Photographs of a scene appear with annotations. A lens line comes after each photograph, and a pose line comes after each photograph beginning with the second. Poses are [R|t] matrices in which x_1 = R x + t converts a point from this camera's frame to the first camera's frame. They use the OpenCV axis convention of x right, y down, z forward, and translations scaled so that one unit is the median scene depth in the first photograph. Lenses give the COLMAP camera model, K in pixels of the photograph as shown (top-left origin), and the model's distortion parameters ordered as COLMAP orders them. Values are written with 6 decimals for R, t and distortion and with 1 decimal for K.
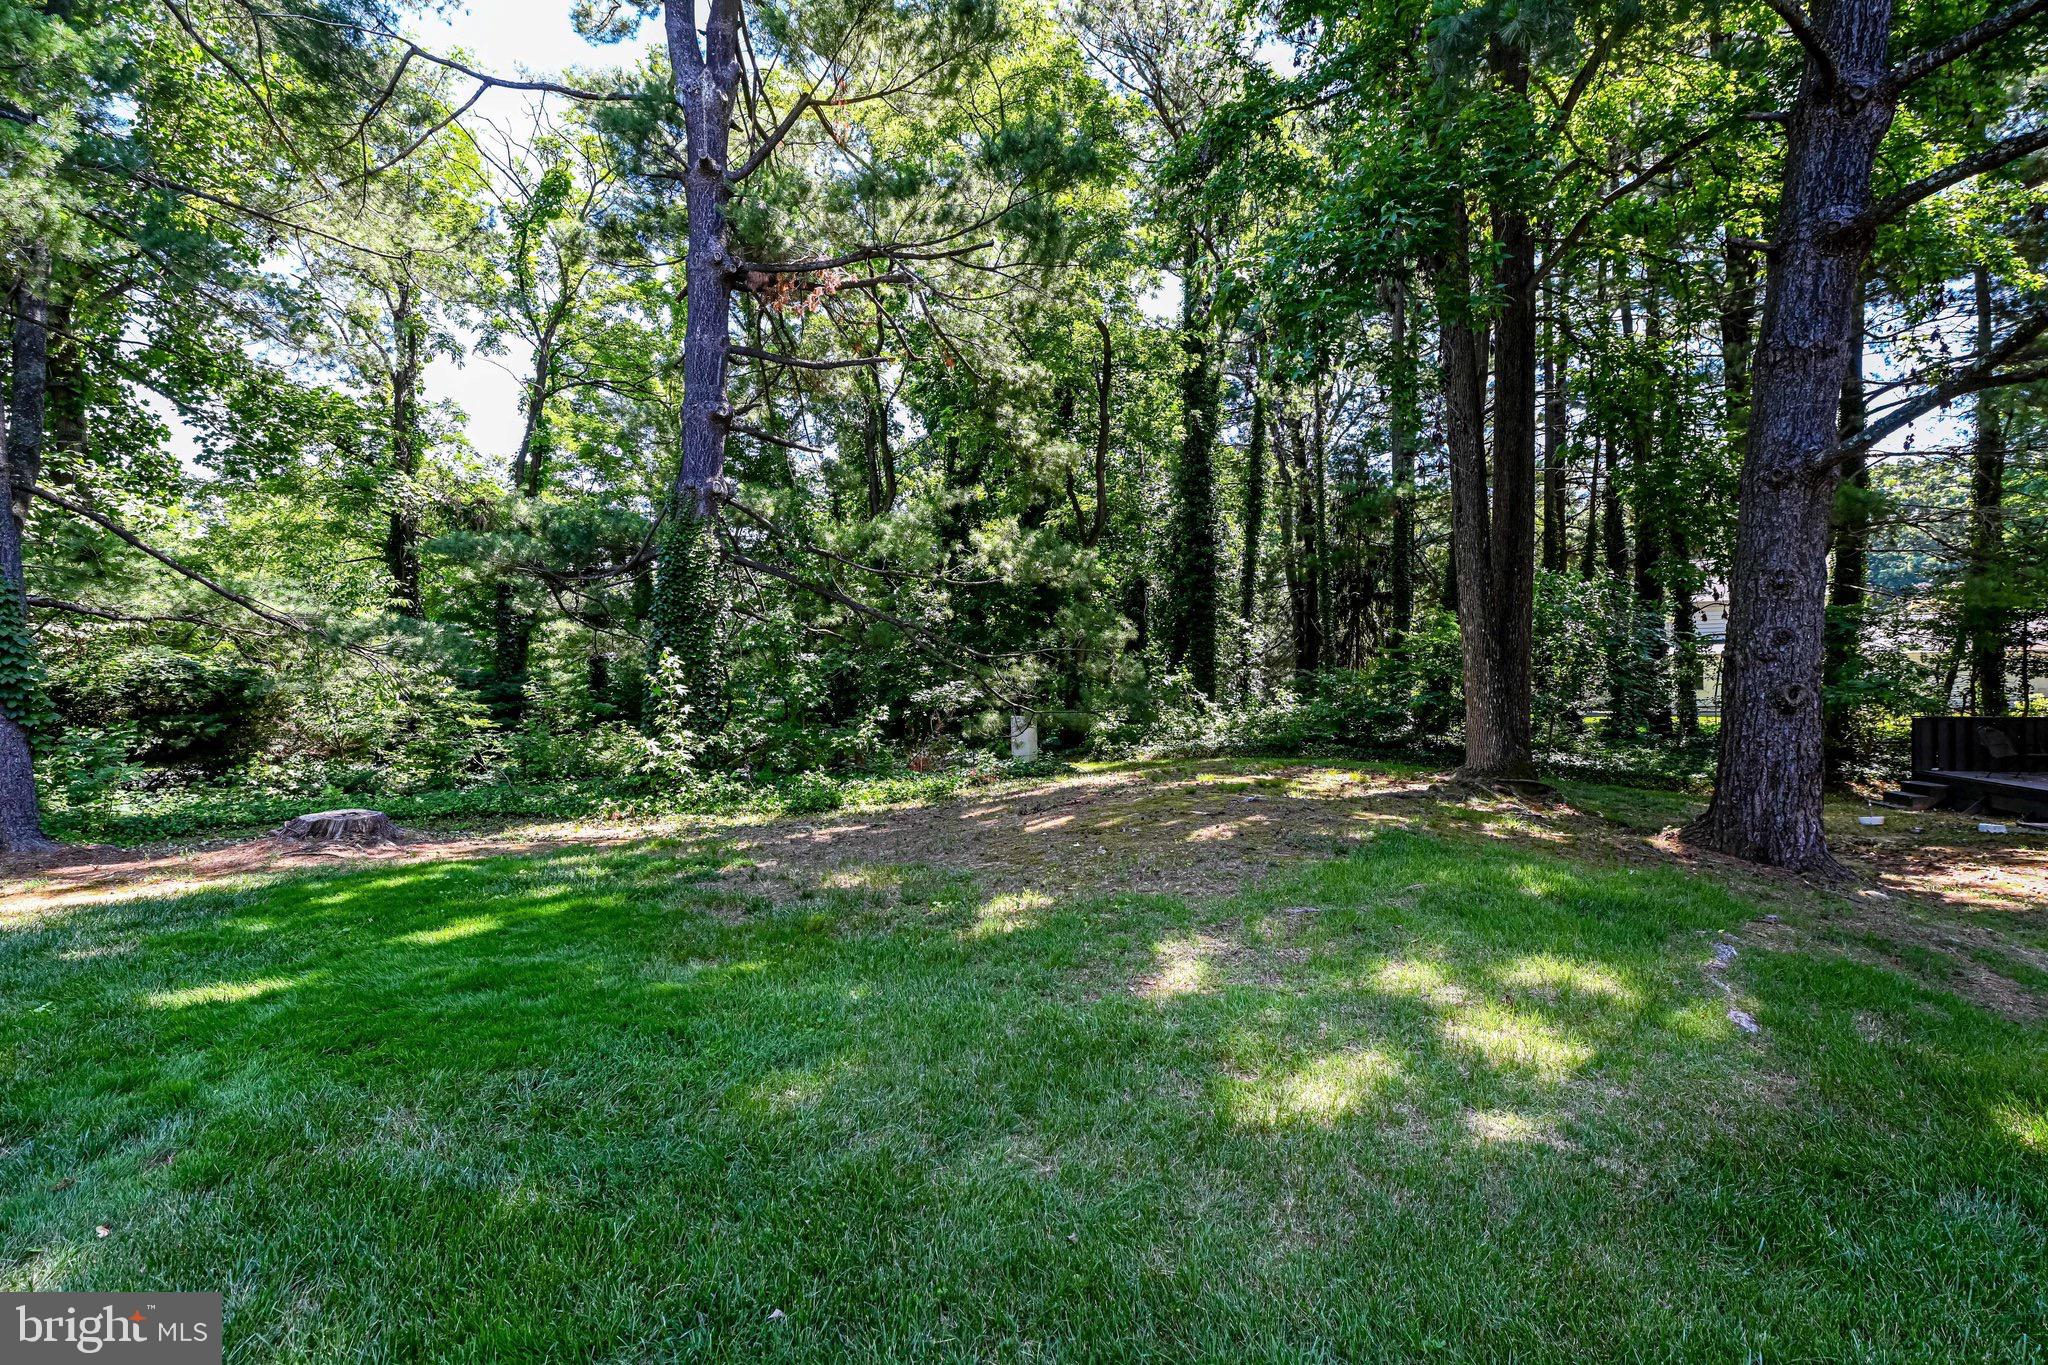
lens RADIAL K [[932.7, 0, 1024.0], [0, 932.7, 682.5], [0, 0, 1]] dist [0.000609, 0.000121]
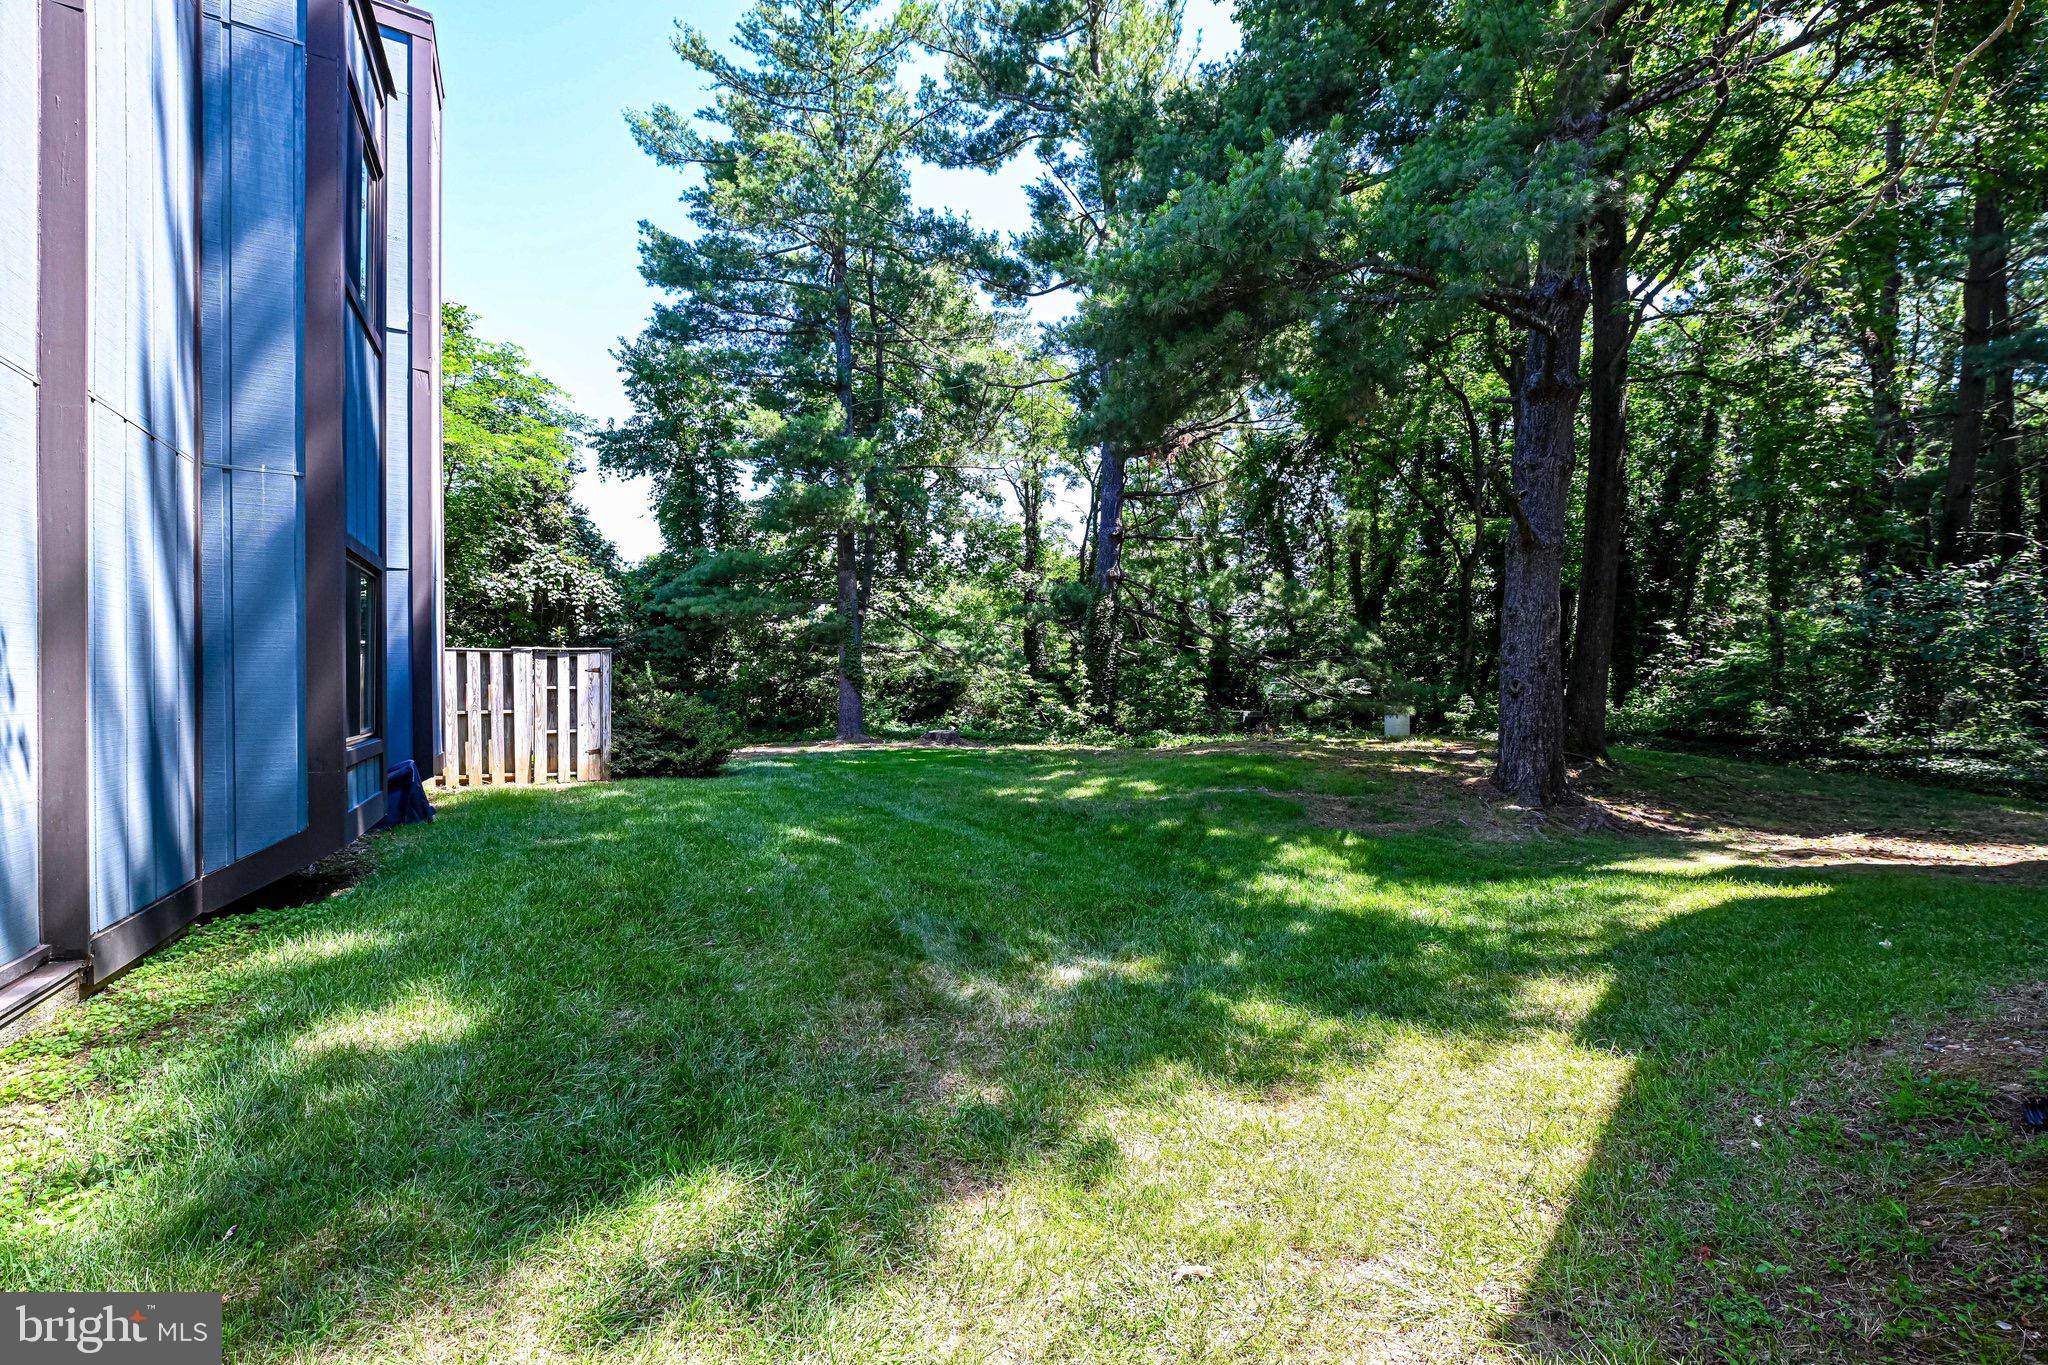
lens RADIAL K [[807.2, 0, 1024.0], [0, 807.2, 682.5], [0, 0, 1]] dist [0.001955, -0.011518]
pose [[0.740932, 0.004095, -0.671568, 0.620388], [-0.002261, 0.999991, 0.003603, 0.002763], [0.671576, -0.001151, 0.740935, -0.309118]]
